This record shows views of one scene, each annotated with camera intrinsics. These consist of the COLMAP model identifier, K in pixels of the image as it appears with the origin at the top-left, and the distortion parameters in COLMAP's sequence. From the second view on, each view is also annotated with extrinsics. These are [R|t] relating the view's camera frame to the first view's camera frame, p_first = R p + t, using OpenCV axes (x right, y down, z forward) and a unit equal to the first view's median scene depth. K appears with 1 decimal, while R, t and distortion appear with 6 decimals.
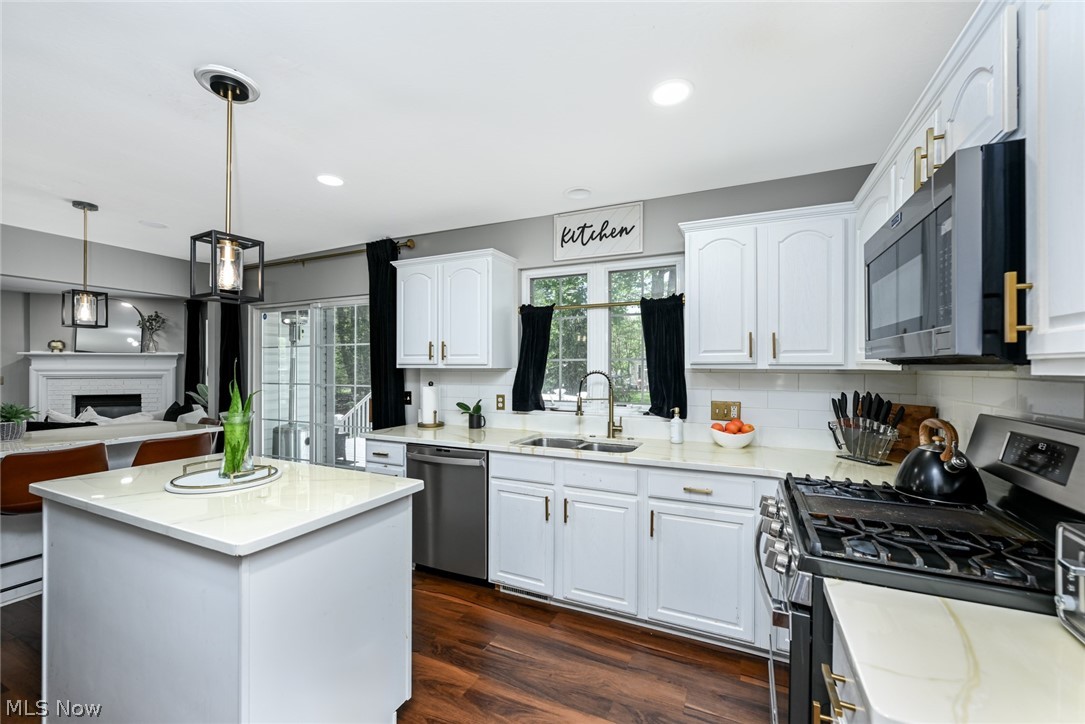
lens RADIAL K [[442.5, 0, 541.4], [0, 442.5, 365.5], [0, 0, 1]] dist [-0.002477, 0.000460]
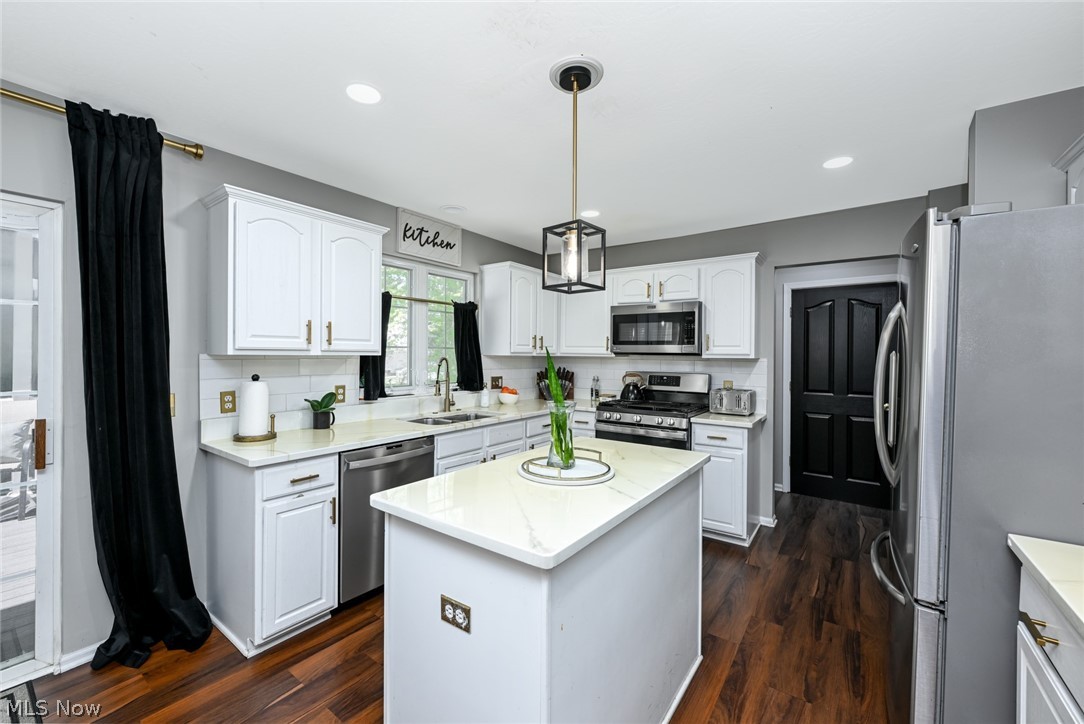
lens RADIAL K [[442.1, 0, 532.3], [0, 442.1, 357.2], [0, 0, 1]] dist [-0.002477, 0.000460]
pose [[0.201686, -0.007224, 0.979424, -0.941632], [-0.008019, 0.999927, 0.009027, -0.001189], [-0.979417, -0.009675, 0.201614, 0.488612]]
